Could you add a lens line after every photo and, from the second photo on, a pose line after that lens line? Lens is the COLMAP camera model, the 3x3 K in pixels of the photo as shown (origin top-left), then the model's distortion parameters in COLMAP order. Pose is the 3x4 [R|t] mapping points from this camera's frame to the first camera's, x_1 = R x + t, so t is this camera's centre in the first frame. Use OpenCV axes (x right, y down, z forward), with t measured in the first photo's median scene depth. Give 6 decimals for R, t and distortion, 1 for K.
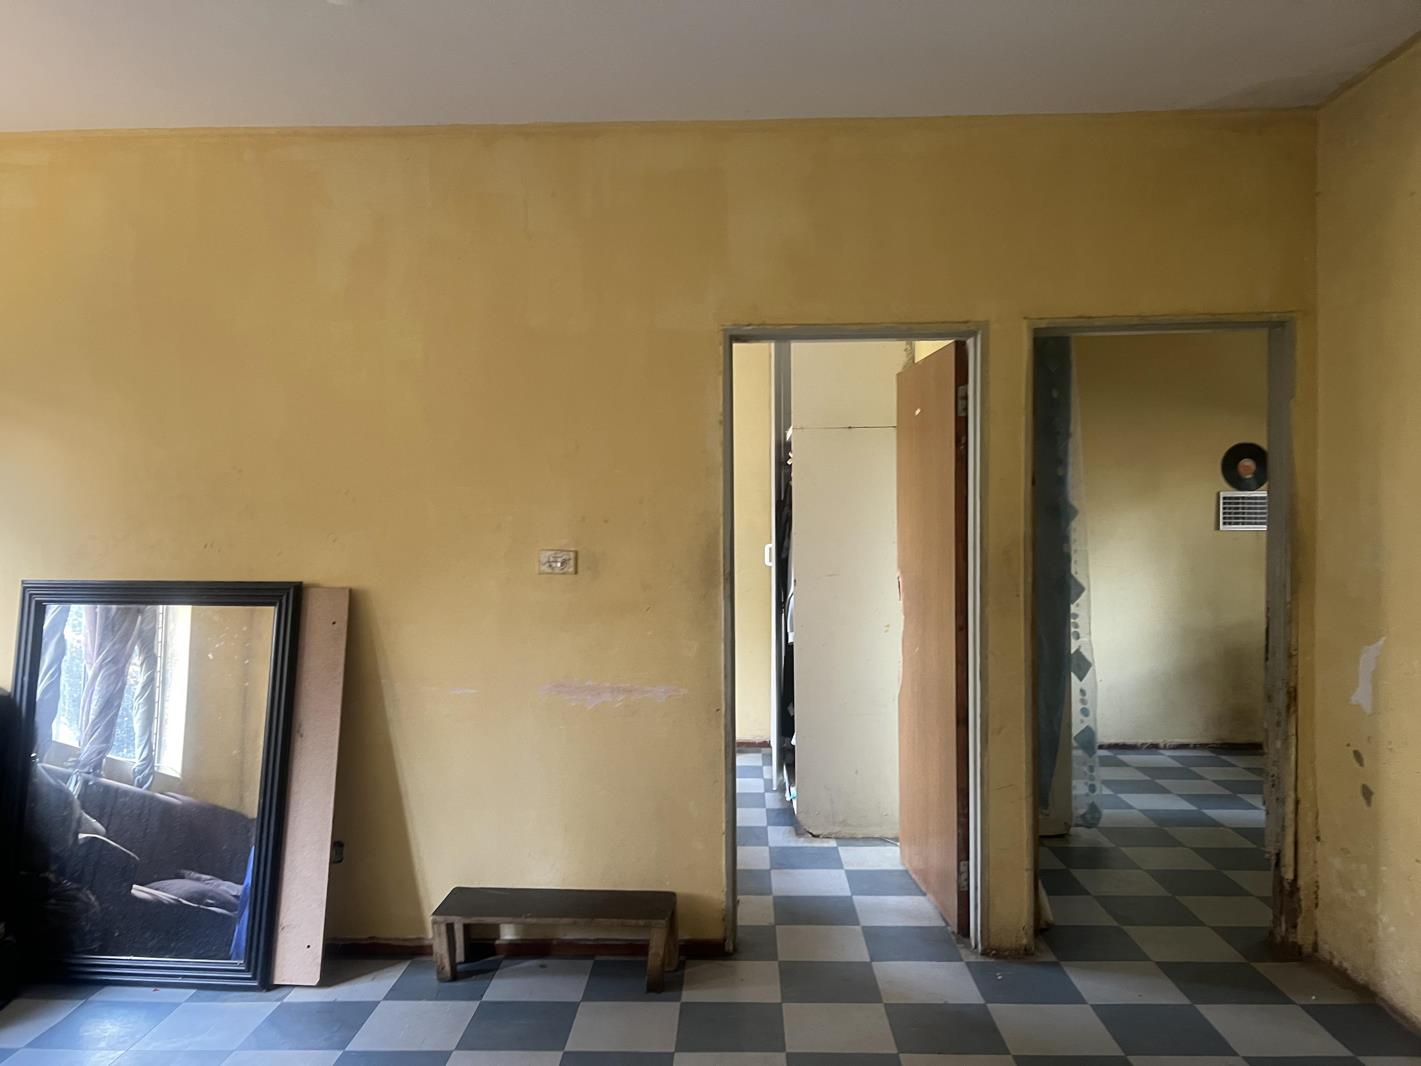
lens RADIAL K [[1061.9, 0, 714.7], [0, 1061.9, 531.4], [0, 0, 1]] dist [0.007142, -0.001480]
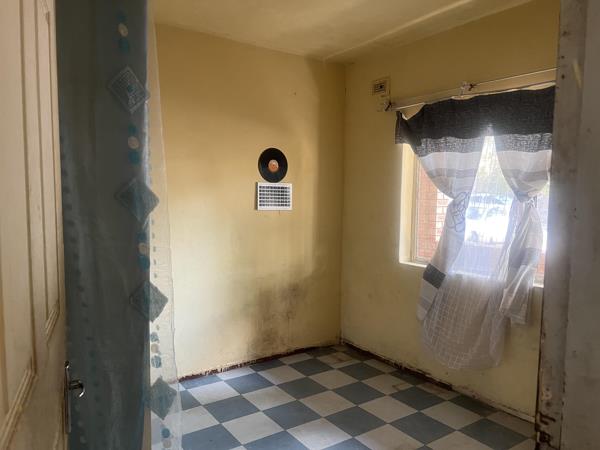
lens RADIAL K [[448.4, 0, 302.3], [0, 448.4, 225.9], [0, 0, 1]] dist [0.007142, -0.001480]
pose [[0.797297, -0.026613, 0.603000, 0.227864], [-0.008861, 0.998404, 0.055781, -0.018245], [-0.603522, -0.049818, 0.795789, 0.674530]]
